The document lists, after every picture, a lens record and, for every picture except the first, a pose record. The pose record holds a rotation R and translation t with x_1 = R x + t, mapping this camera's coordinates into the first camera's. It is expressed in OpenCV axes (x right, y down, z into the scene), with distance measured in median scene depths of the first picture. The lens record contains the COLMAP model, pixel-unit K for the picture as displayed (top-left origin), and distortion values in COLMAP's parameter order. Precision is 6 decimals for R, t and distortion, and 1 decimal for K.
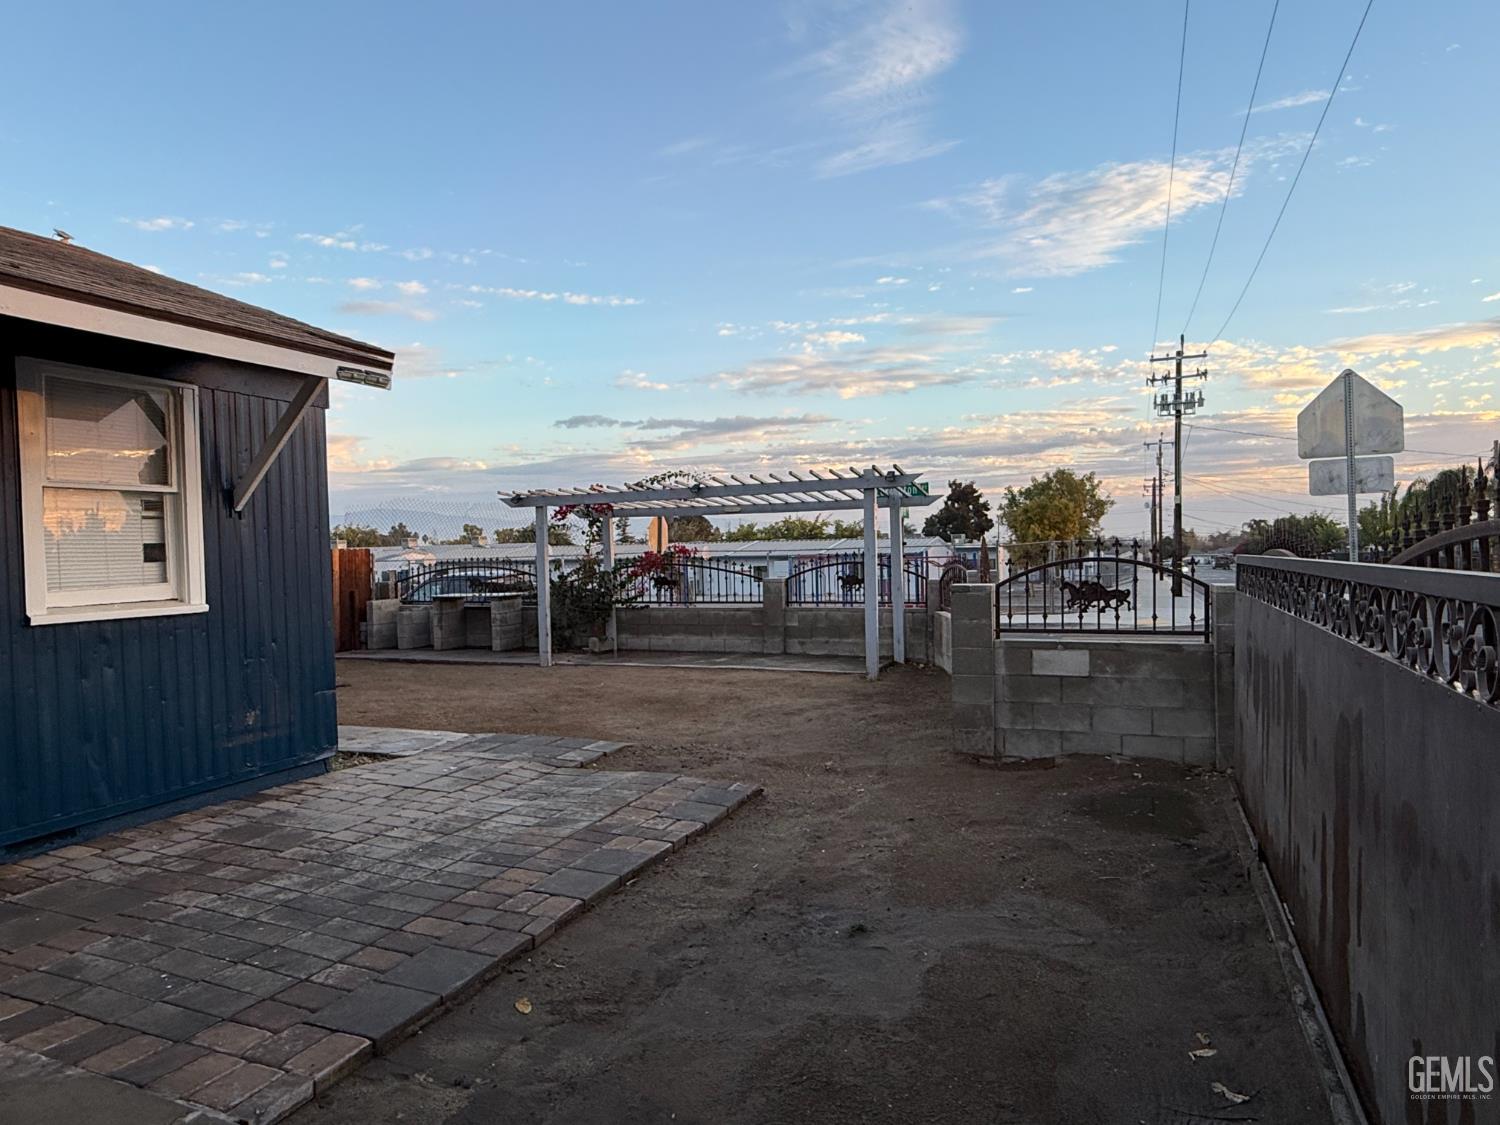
lens RADIAL K [[954.6, 0, 742.5], [0, 954.6, 564.5], [0, 0, 1]] dist [0.005823, 0.001805]
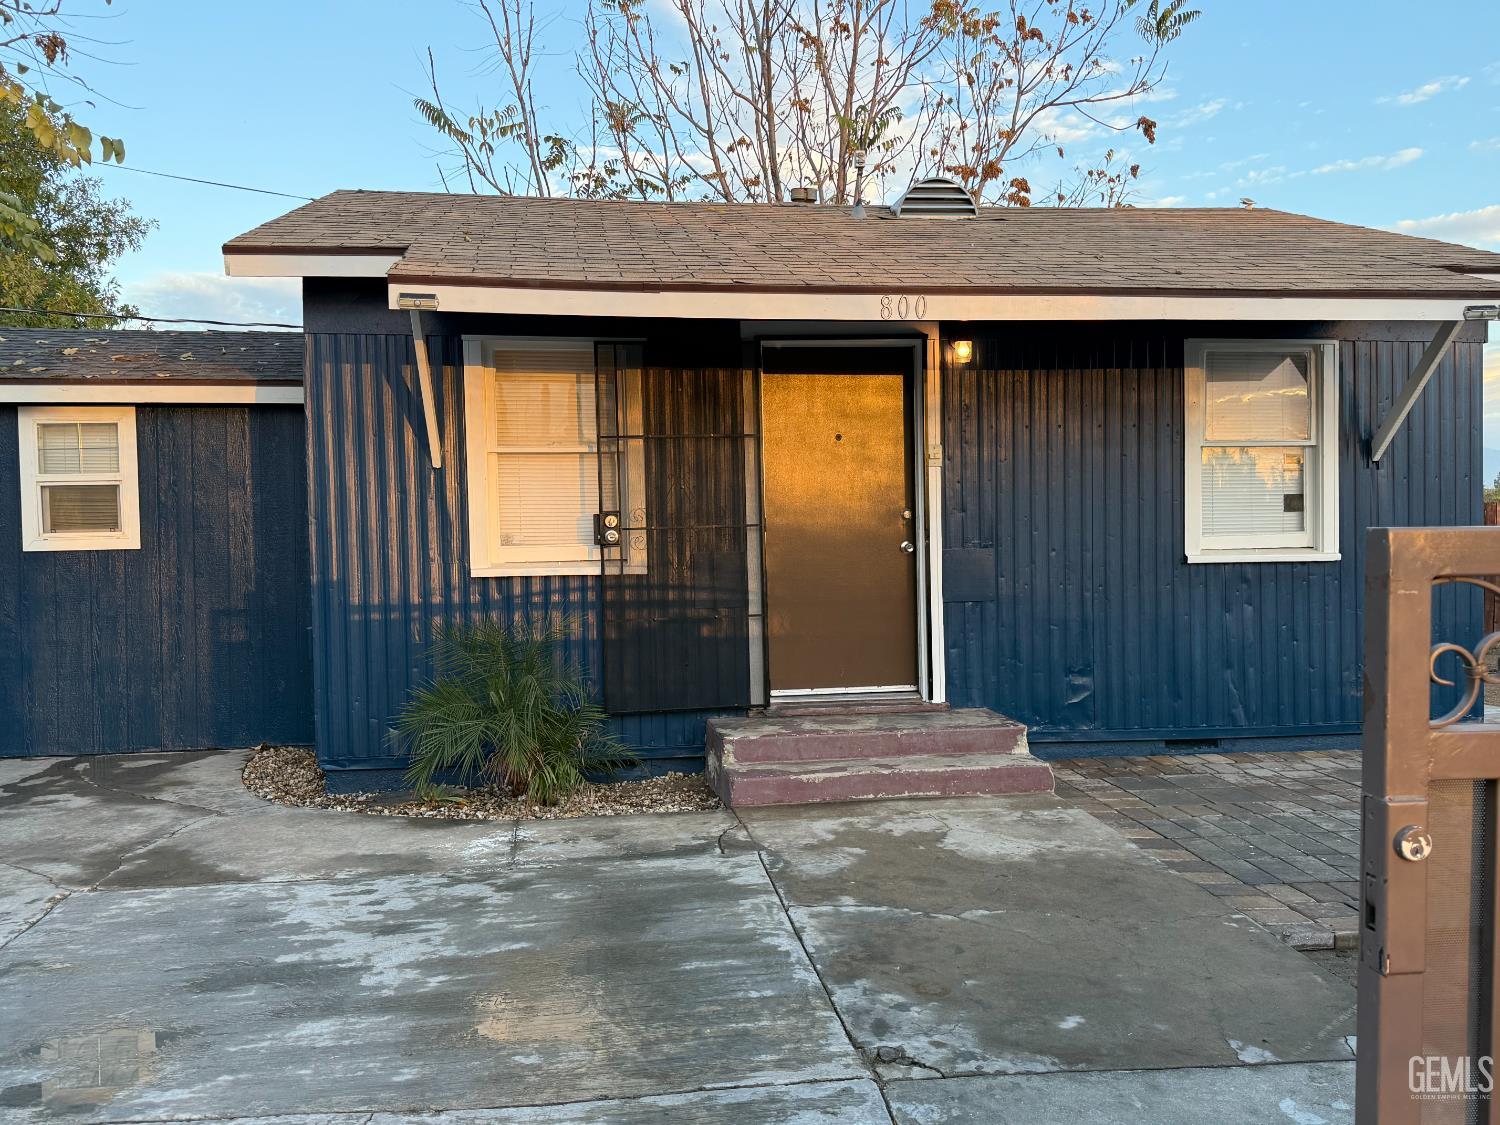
lens RADIAL K [[1176.6, 0, 746.6], [0, 1176.6, 561.5], [0, 0, 1]] dist [0.014688, 0.000501]
pose [[0.504247, 0.043855, -0.862445, 0.239911], [-0.014642, 0.999000, 0.042238, 0.007053], [0.863436, -0.008670, 0.504385, -0.212141]]
